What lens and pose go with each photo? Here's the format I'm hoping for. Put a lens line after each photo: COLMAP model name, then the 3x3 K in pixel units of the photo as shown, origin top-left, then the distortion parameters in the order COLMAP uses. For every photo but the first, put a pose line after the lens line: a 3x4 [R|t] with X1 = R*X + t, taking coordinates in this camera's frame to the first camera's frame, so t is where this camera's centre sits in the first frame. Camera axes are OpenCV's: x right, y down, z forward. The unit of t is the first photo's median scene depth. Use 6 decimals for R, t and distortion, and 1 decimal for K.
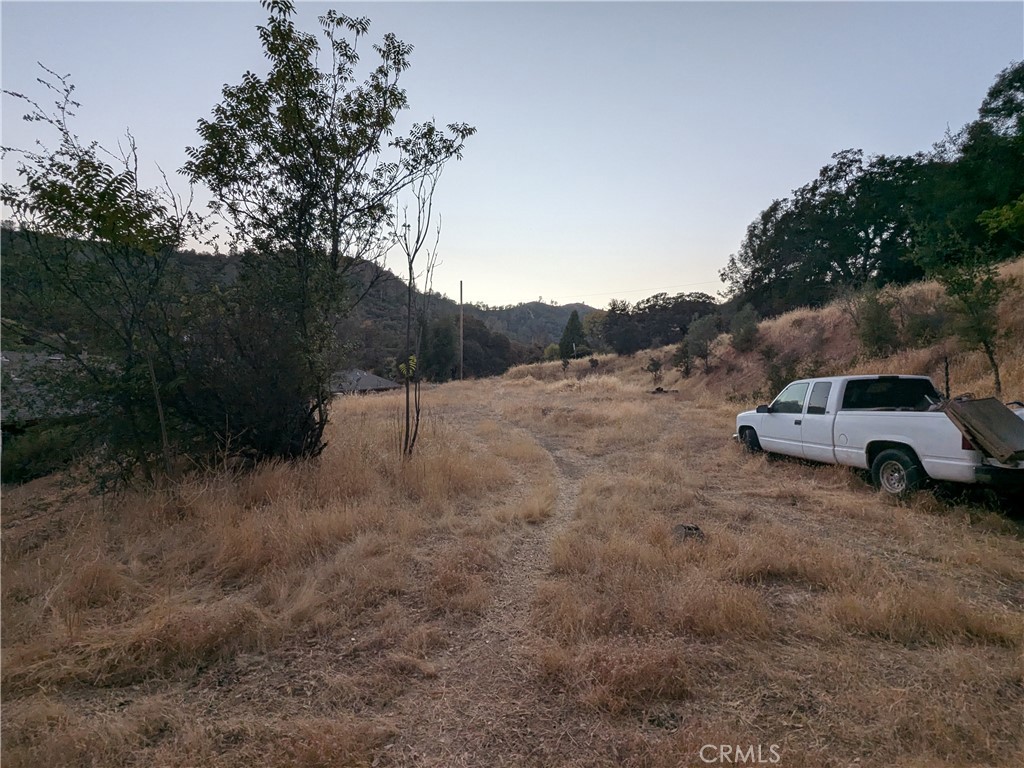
lens RADIAL K [[477.4, 0, 511.4], [0, 477.4, 380.1], [0, 0, 1]] dist [-0.003723, 0.002172]
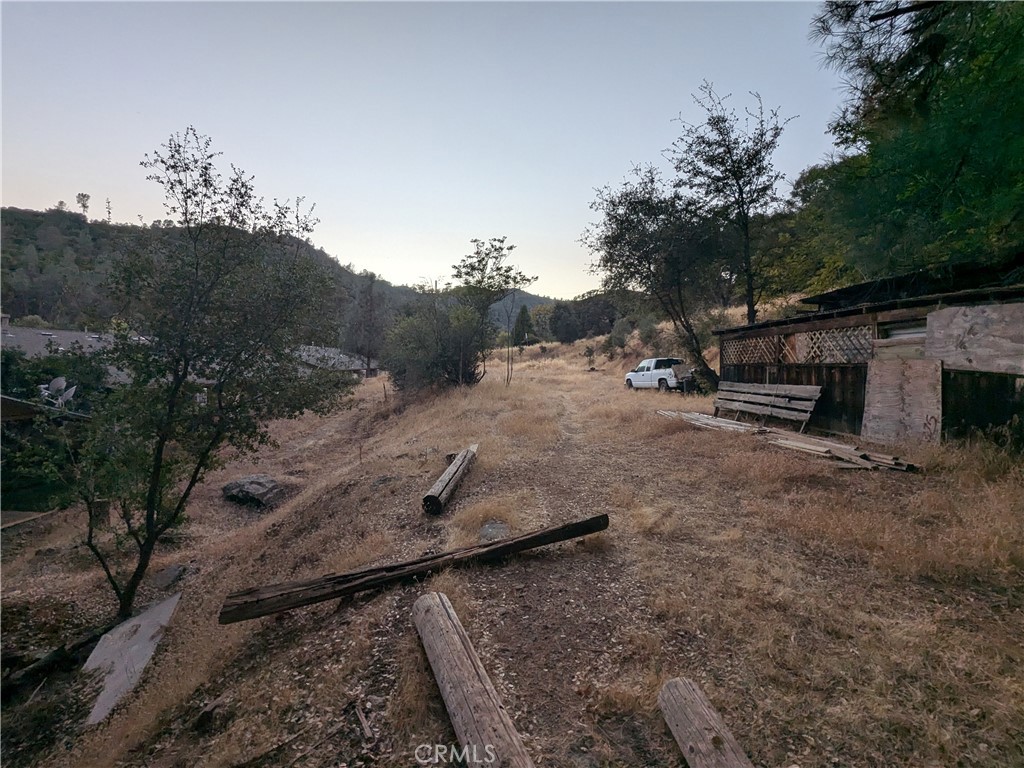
lens RADIAL K [[477.4, 0, 516.7], [0, 477.4, 392.4], [0, 0, 1]] dist [-0.003723, 0.002172]
pose [[0.989124, -0.000884, 0.147079, -0.103450], [-0.007782, 0.998267, 0.058335, 0.006697], [-0.146876, -0.058845, 0.987403, -0.317199]]
